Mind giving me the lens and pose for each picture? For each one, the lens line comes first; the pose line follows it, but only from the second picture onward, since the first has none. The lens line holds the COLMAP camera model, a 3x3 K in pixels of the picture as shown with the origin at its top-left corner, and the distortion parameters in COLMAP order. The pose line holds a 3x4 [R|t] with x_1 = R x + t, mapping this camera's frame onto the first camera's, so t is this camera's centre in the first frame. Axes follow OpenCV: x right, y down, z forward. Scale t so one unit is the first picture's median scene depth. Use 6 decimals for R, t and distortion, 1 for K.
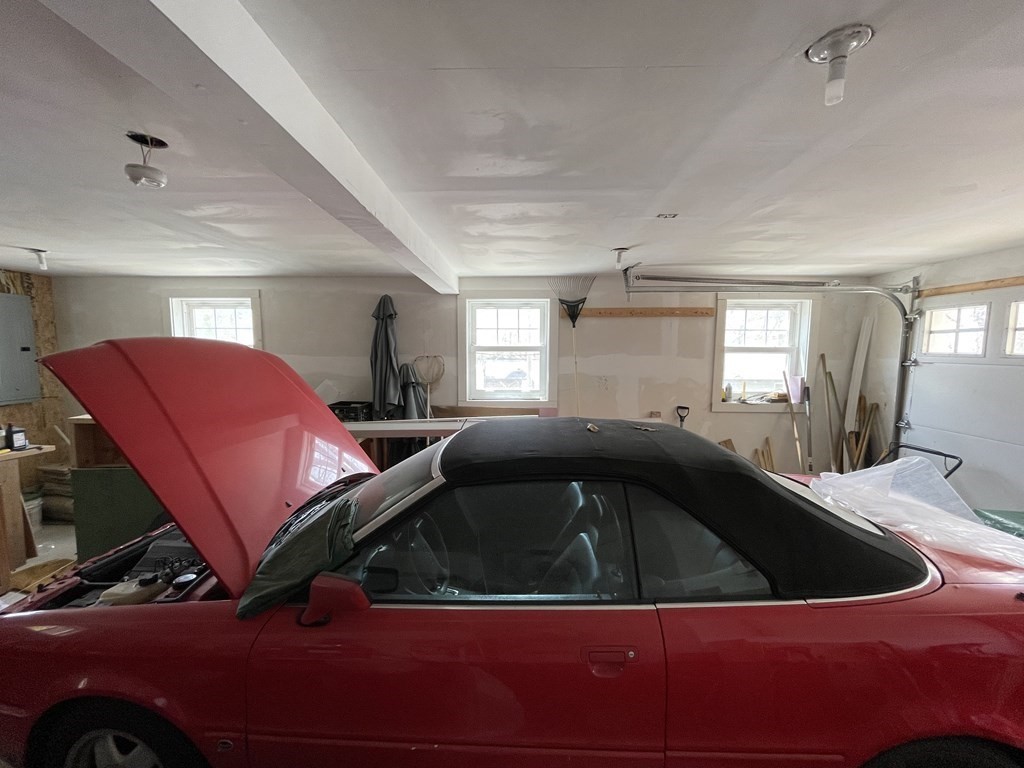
lens RADIAL K [[412.9, 0, 505.7], [0, 412.9, 388.2], [0, 0, 1]] dist [-0.002444, -0.000204]
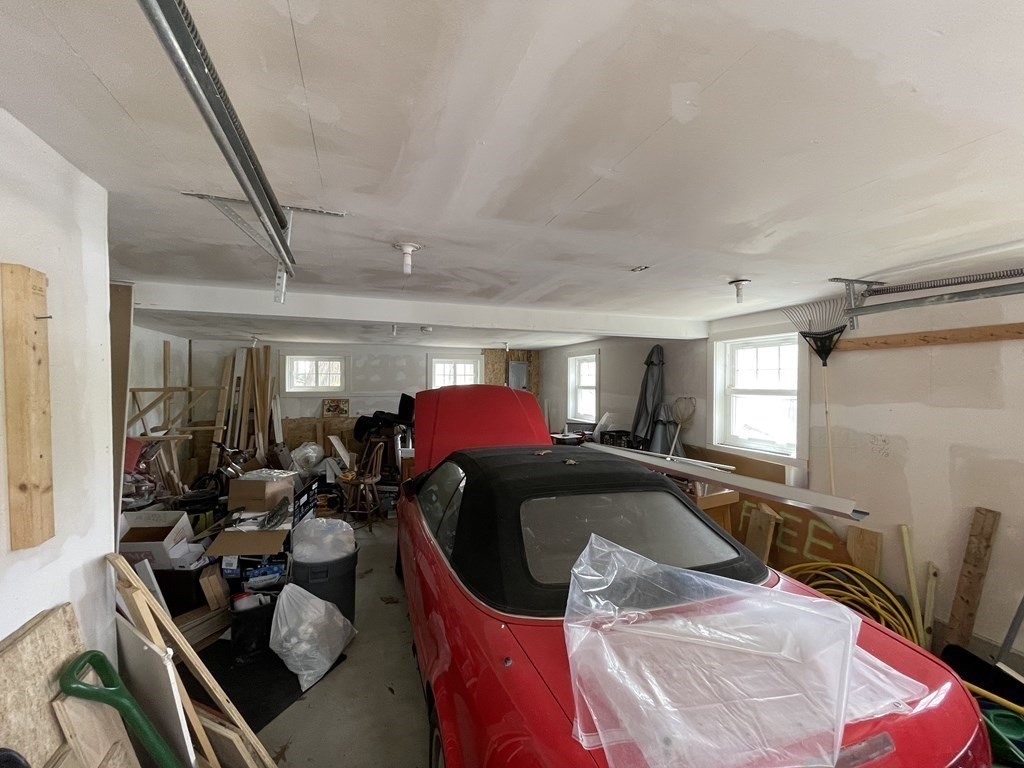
lens RADIAL K [[412.9, 0, 505.7], [0, 412.9, 388.2], [0, 0, 1]] dist [-0.002444, -0.000204]
pose [[0.363670, 0.010013, -0.931474, 0.655627], [-0.088349, 0.995805, -0.023789, -0.036104], [0.927329, 0.090946, 0.363030, 0.179811]]
